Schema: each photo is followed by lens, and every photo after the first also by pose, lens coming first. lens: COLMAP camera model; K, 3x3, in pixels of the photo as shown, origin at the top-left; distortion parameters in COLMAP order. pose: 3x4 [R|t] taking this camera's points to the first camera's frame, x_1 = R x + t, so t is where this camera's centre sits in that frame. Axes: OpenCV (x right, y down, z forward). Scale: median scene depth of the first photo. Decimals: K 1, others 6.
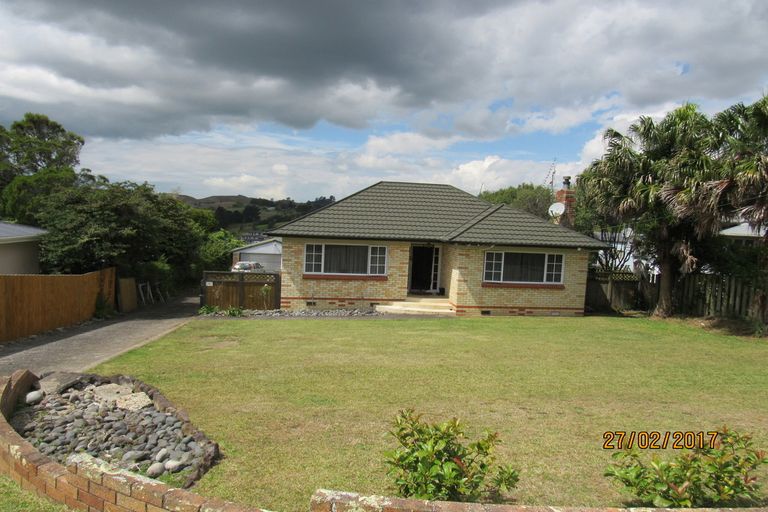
lens RADIAL K [[546.4, 0, 384.0], [0, 546.4, 256.0], [0, 0, 1]] dist [0.000550, -0.000622]
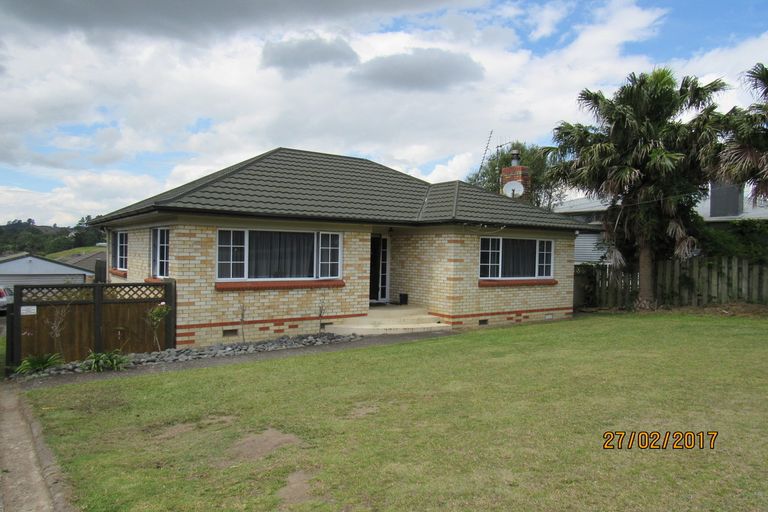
lens RADIAL K [[546.4, 0, 384.0], [0, 546.4, 256.0], [0, 0, 1]] dist [0.000550, -0.000622]
pose [[0.893052, -0.029363, 0.448994, -0.243647], [0.047925, 0.998399, -0.030030, 0.031311], [-0.447394, 0.048336, 0.893030, 0.406896]]
